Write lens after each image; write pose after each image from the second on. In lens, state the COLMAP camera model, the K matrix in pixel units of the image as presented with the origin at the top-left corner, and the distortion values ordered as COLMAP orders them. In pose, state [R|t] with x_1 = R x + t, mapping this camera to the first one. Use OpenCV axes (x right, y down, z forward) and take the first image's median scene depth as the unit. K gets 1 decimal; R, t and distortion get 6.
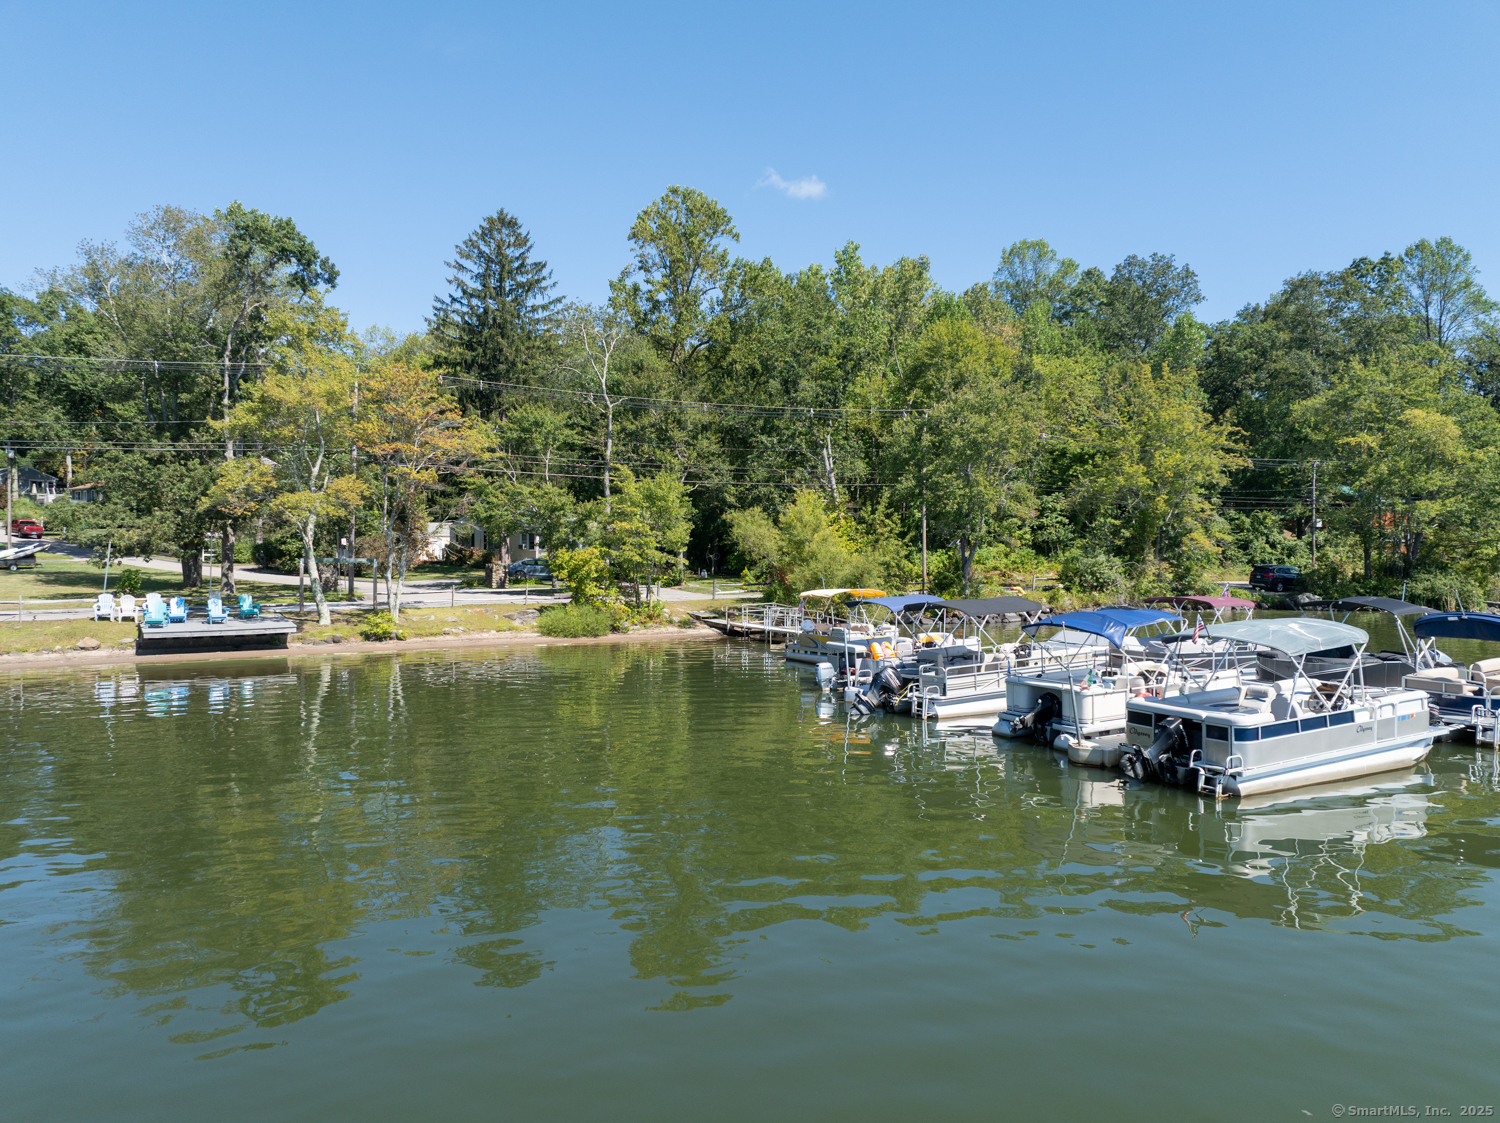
lens RADIAL K [[1049.3, 0, 750.0], [0, 1049.3, 561.5], [0, 0, 1]] dist [-0.032697, -0.003217]
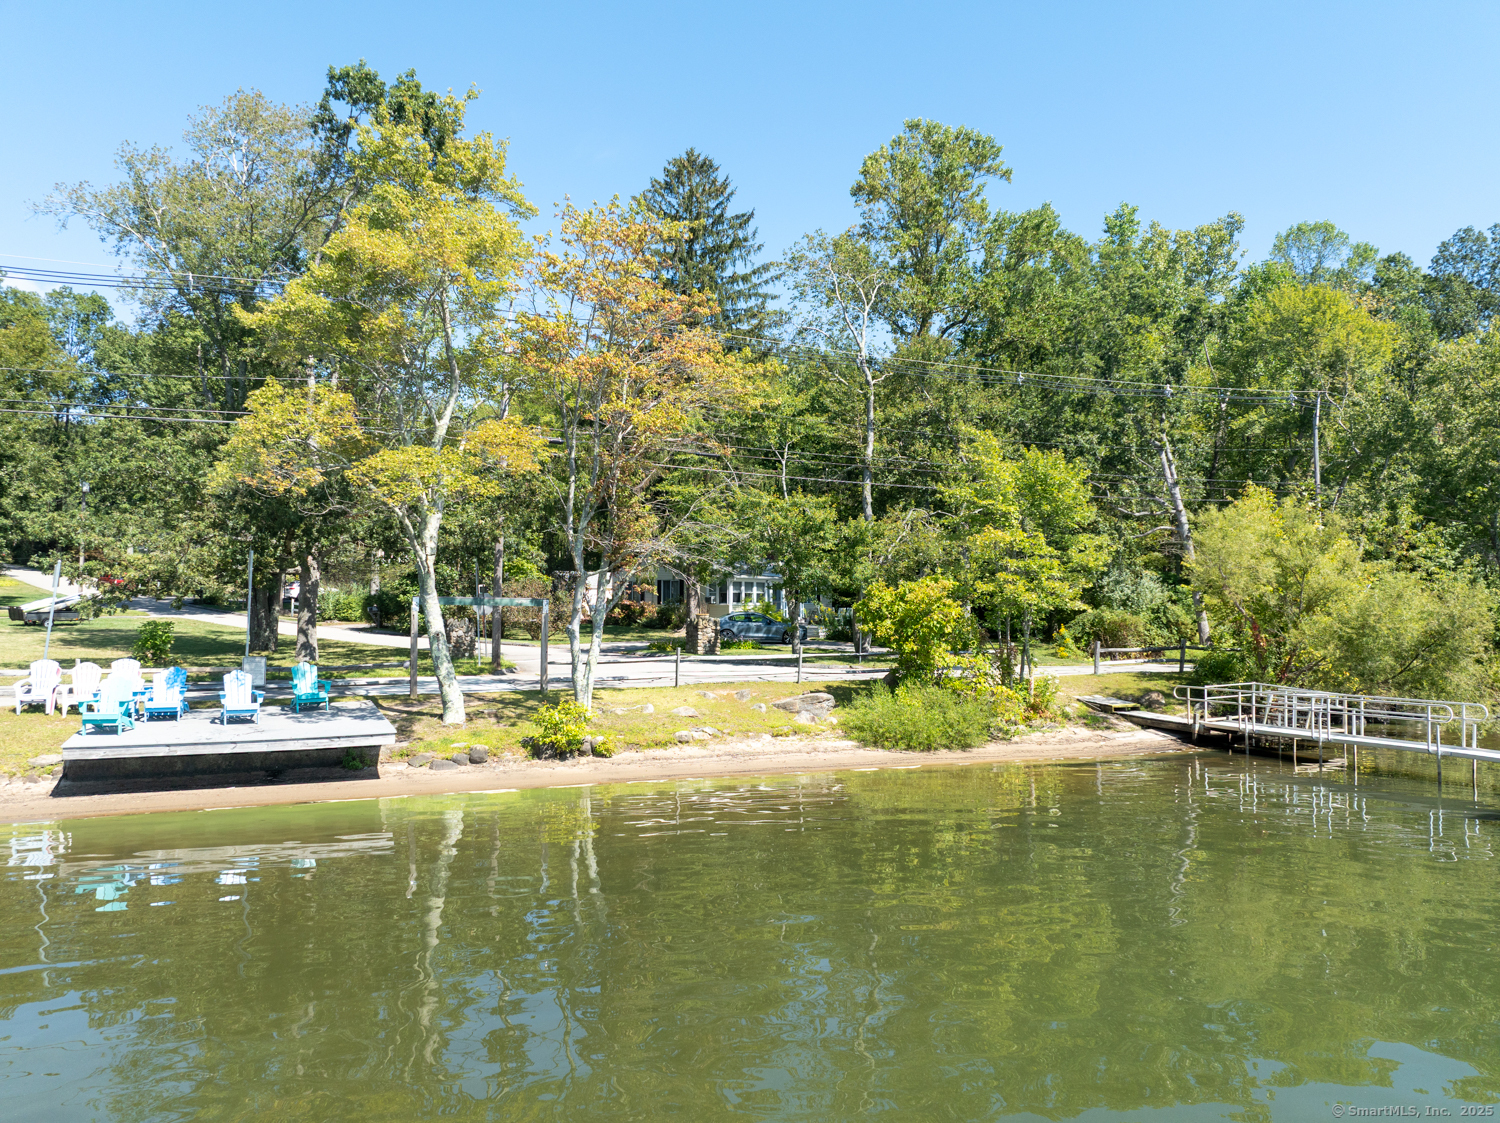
lens RADIAL K [[1049.3, 0, 750.0], [0, 1049.3, 561.5], [0, 0, 1]] dist [-0.032697, -0.003217]
pose [[0.993670, -0.006130, -0.112174, -0.162549], [-0.001226, 0.997859, -0.065394, 0.011647], [0.112335, 0.065117, 0.991535, 0.397741]]
